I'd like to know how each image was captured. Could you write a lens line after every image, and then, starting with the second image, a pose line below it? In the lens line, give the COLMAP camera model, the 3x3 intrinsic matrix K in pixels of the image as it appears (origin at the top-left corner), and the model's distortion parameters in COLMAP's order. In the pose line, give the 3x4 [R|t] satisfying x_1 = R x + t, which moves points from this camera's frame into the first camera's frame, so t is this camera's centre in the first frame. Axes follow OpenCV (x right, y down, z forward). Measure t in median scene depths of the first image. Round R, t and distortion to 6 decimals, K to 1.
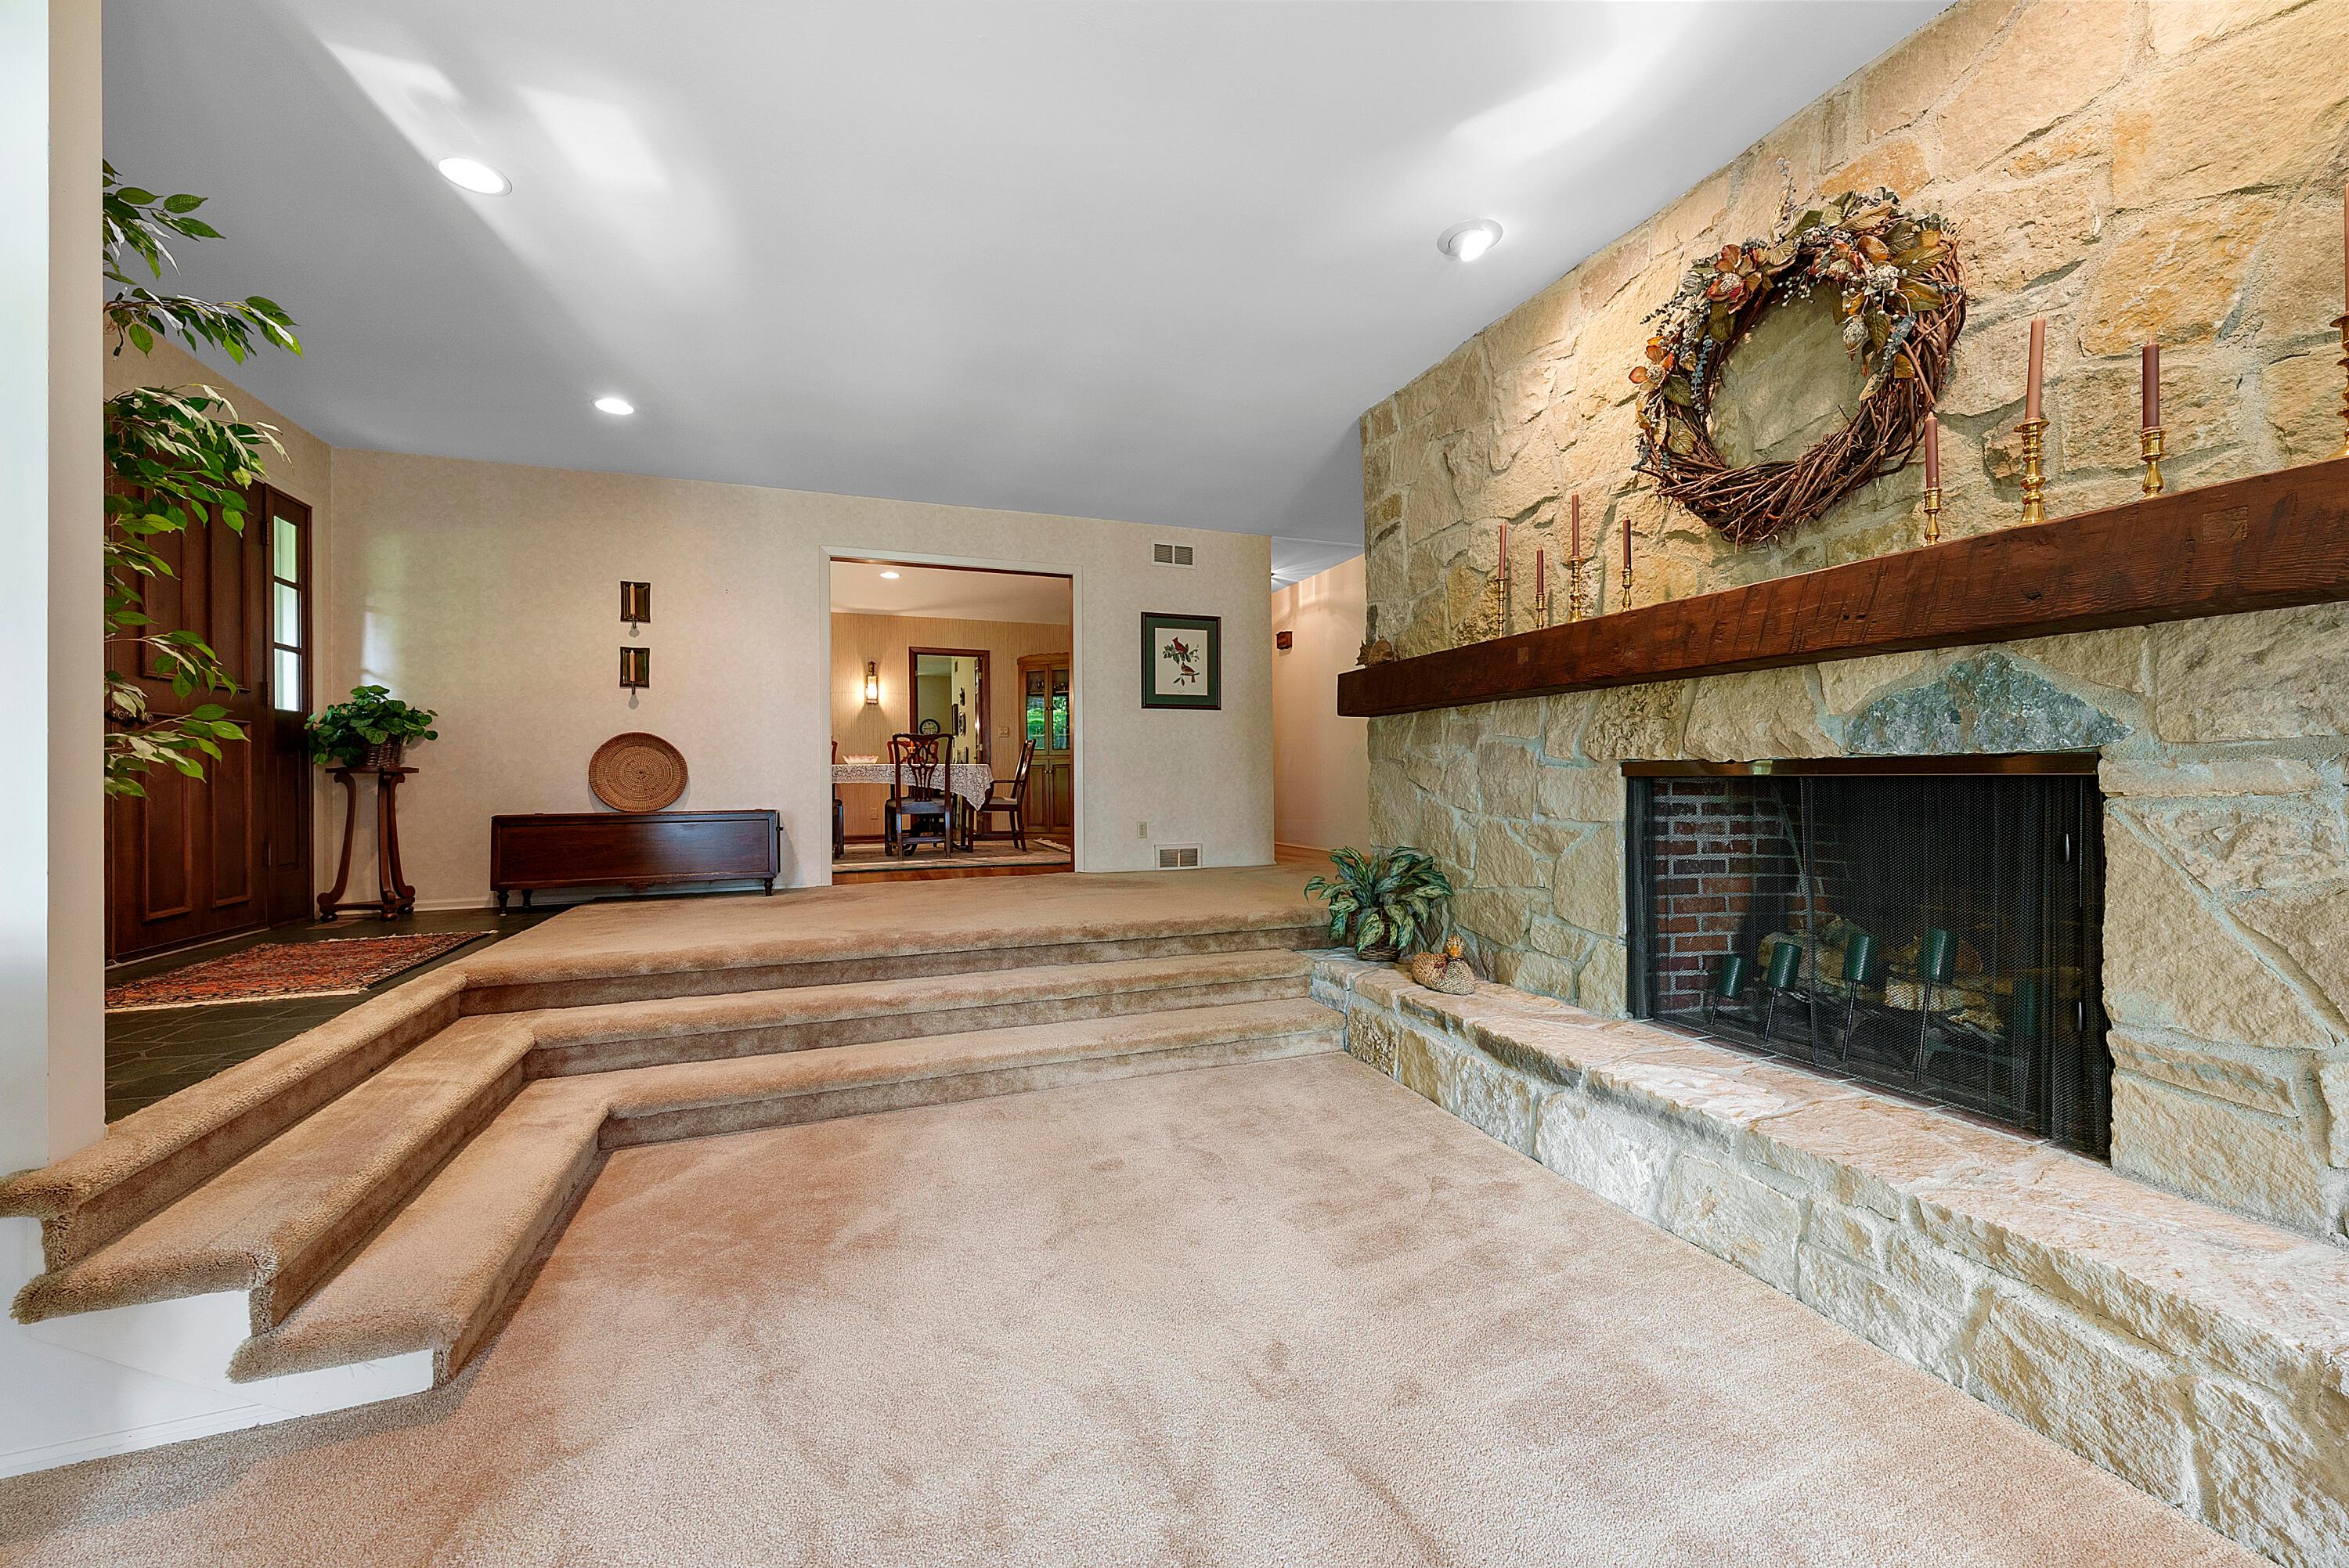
lens RADIAL K [[905.8, 0, 1176.3], [0, 905.8, 767.8], [0, 0, 1]] dist [-0.000501, -0.000100]
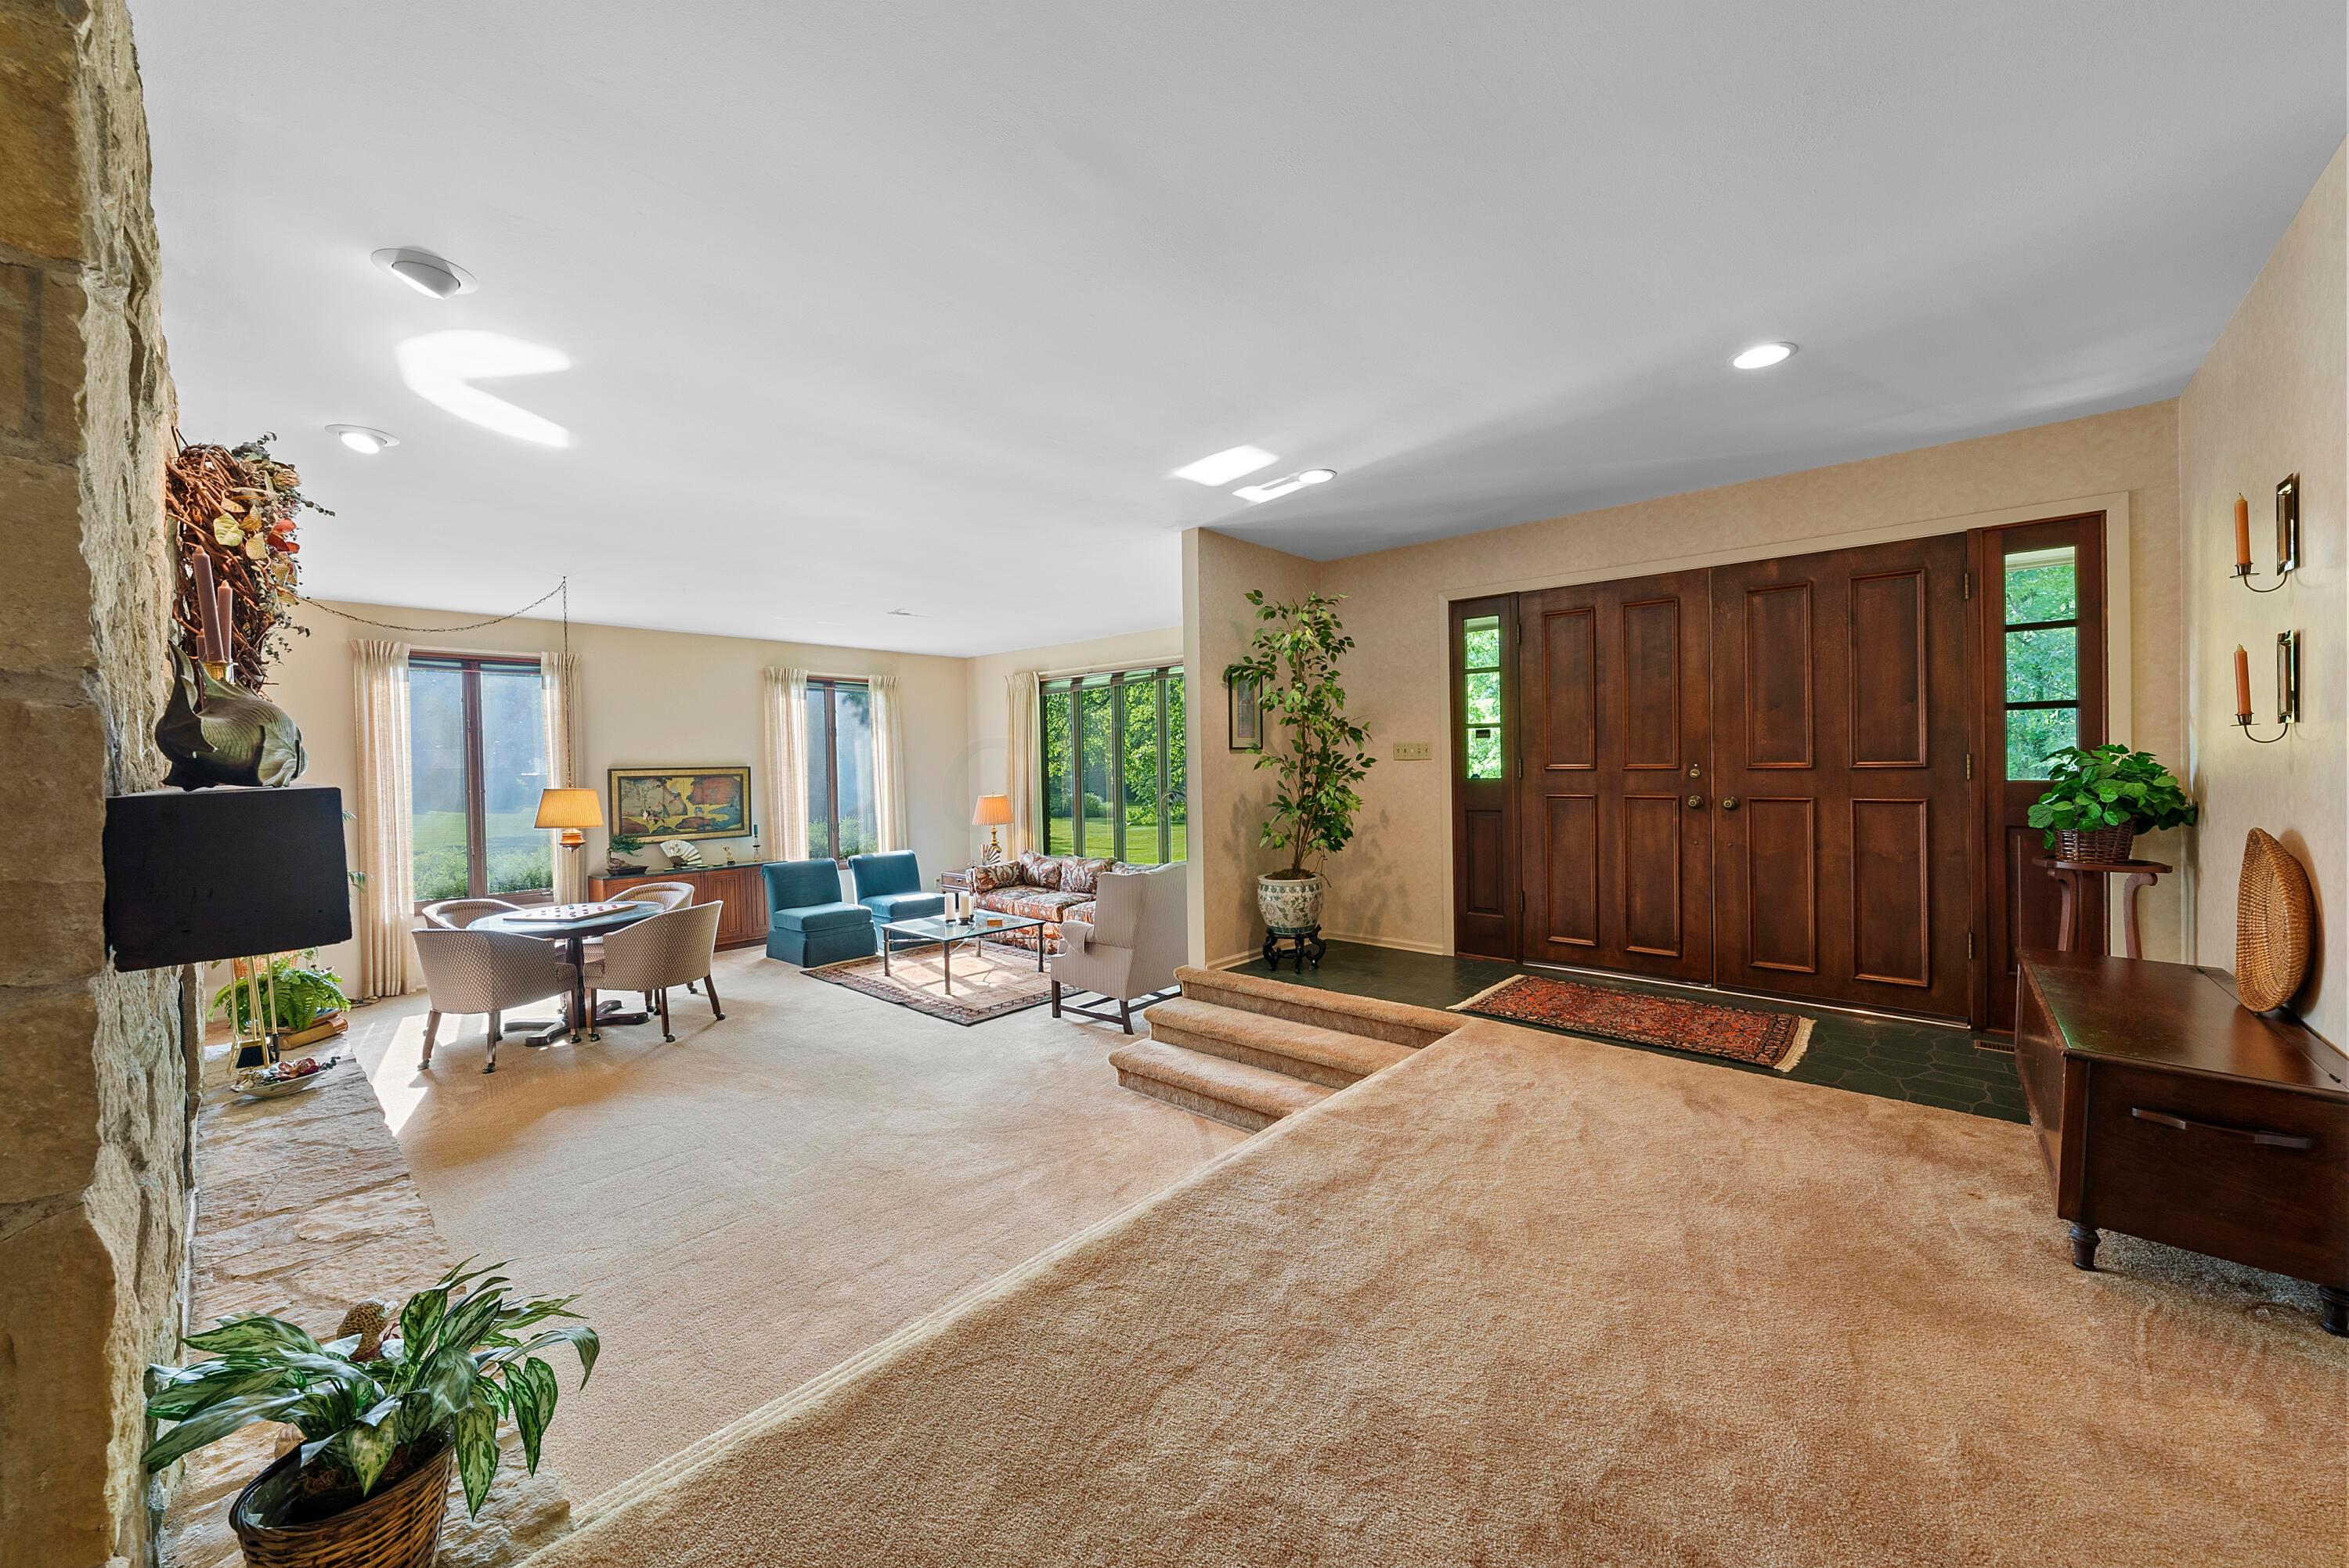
lens RADIAL K [[875.3, 0, 1174.5], [0, 875.3, 784.0], [0, 0, 1]] dist [0.000028, -0.000030]
pose [[-0.883402, 0.034866, -0.467318, 0.127468], [0.030442, 0.999392, 0.017016, -0.139854], [0.467627, 0.000806, -0.883926, 1.889029]]
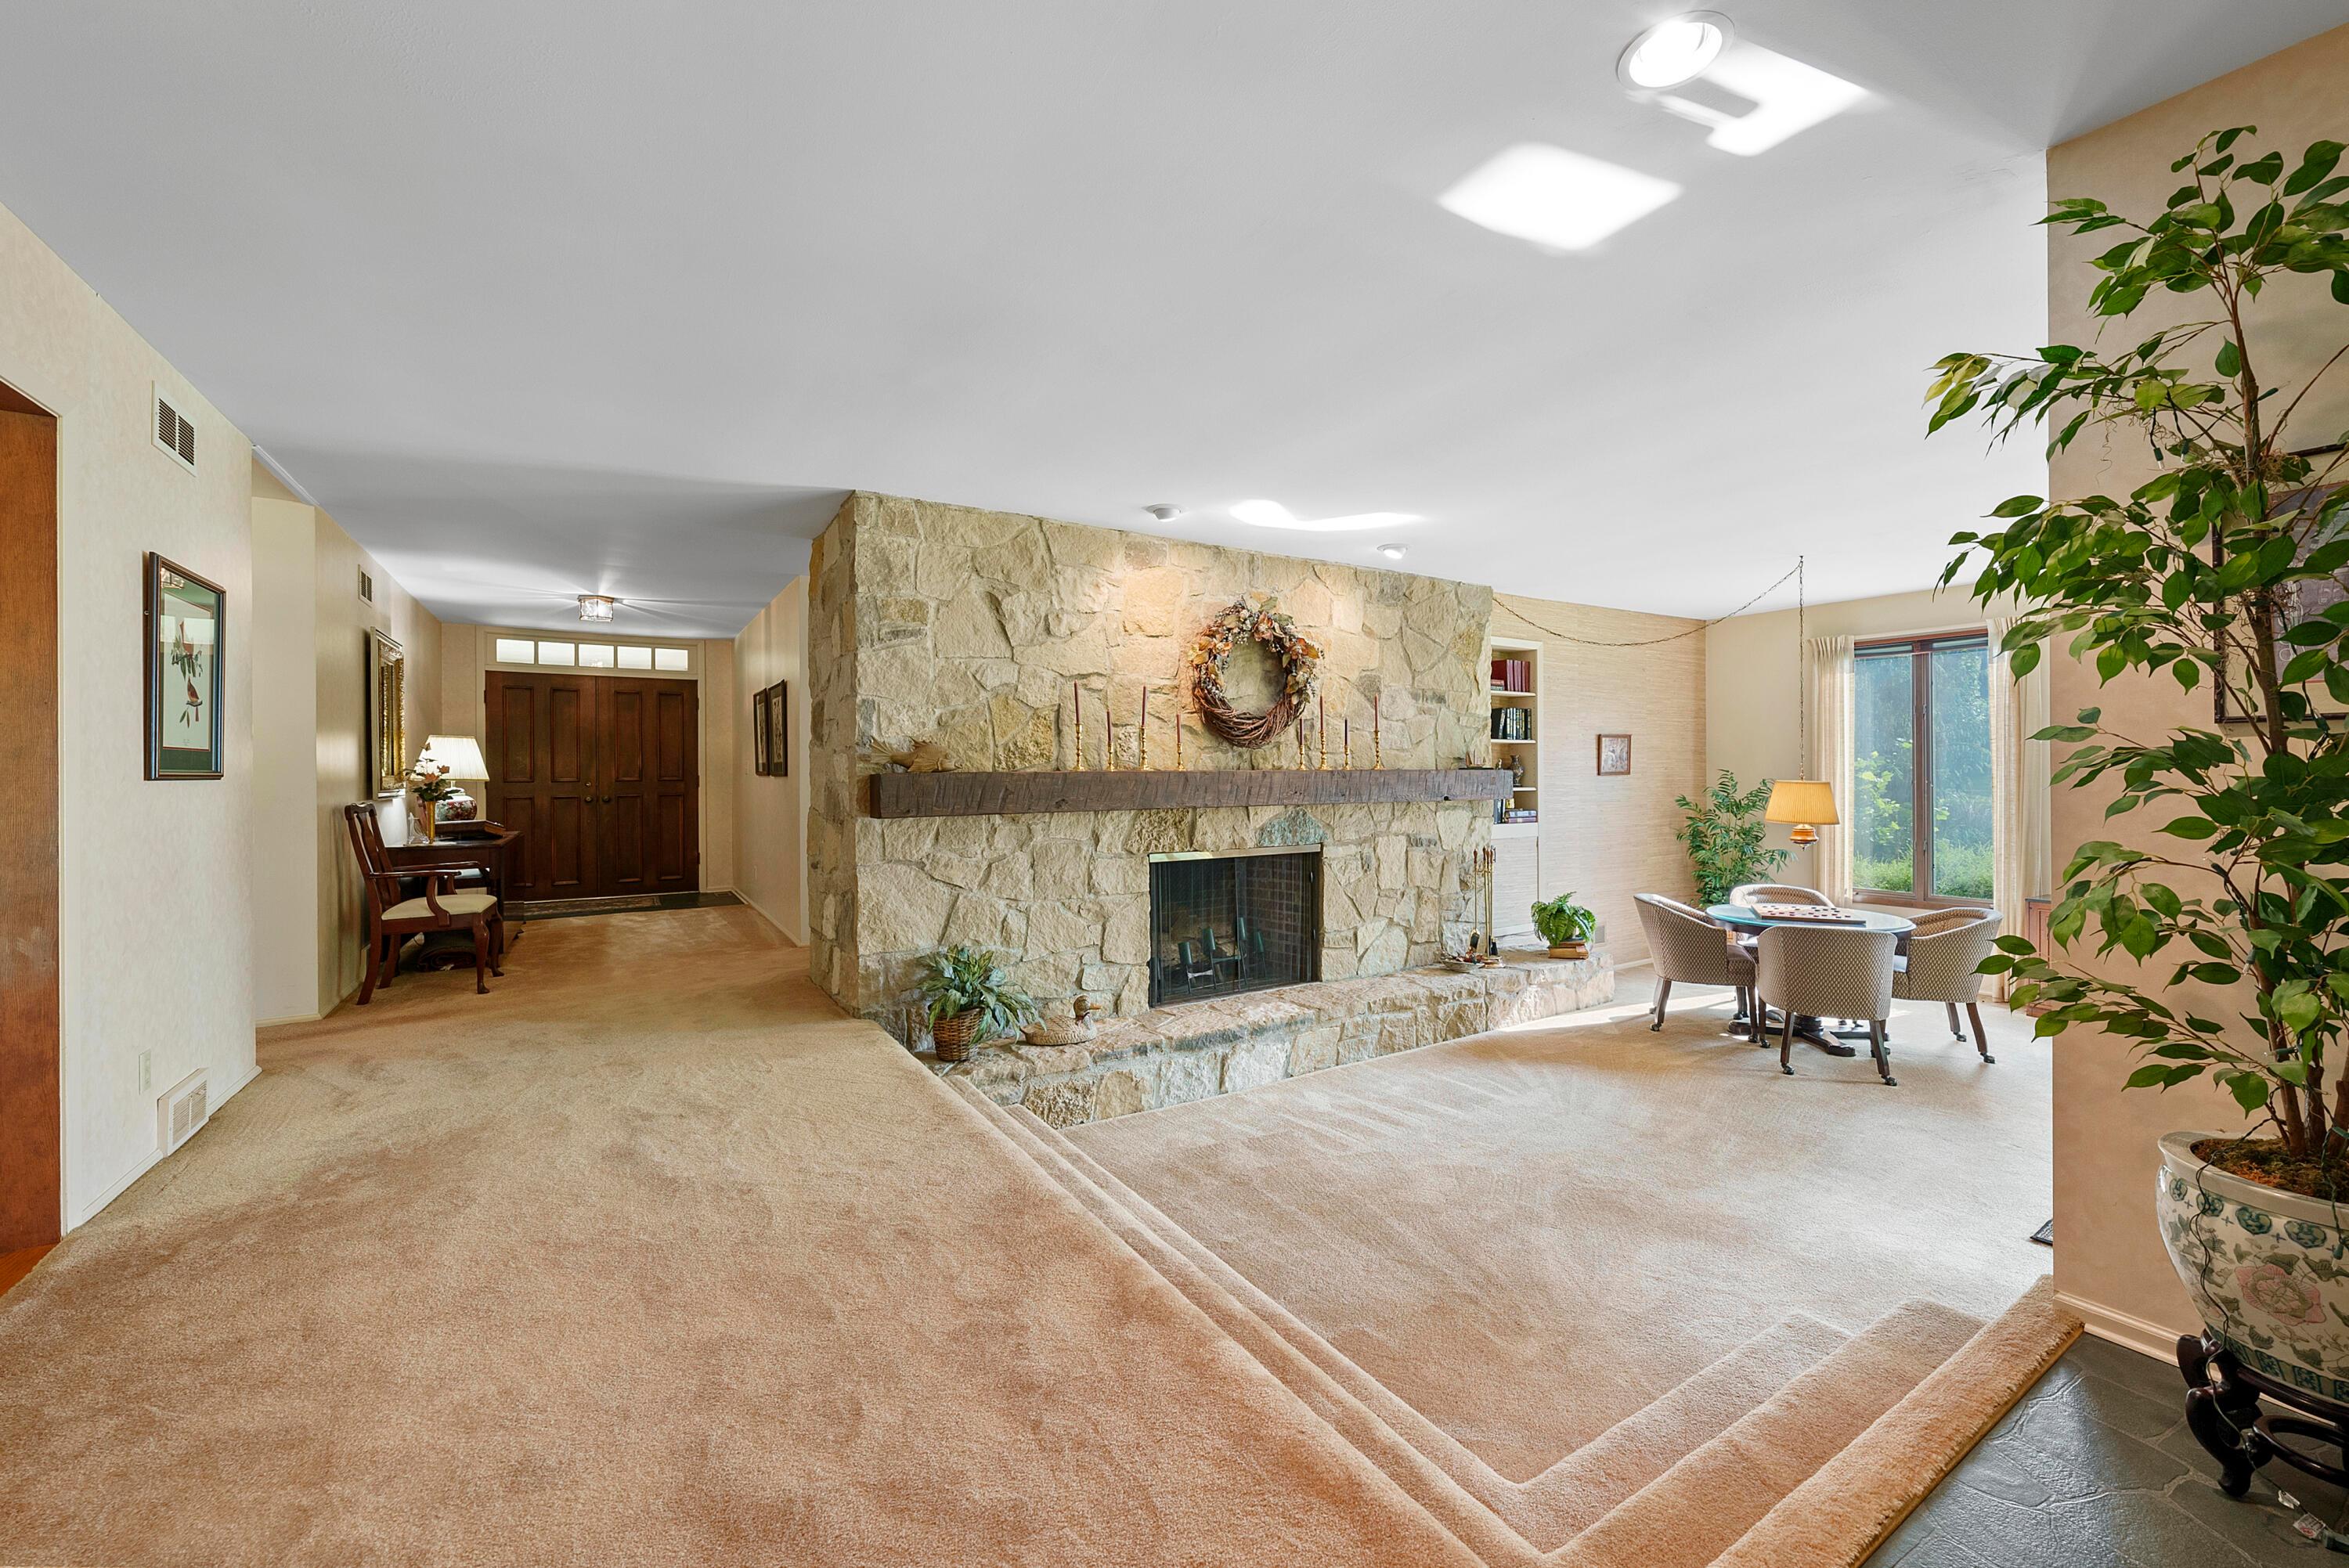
lens RADIAL K [[925.7, 0, 1185.7], [0, 925.7, 773.8], [0, 0, 1]] dist [-0.000608, -0.000125]
pose [[-0.209863, 0.009724, 0.977682, -1.125243], [-0.001591, 0.999946, -0.010287, -0.130873], [-0.977729, -0.003714, -0.209836, 1.247597]]
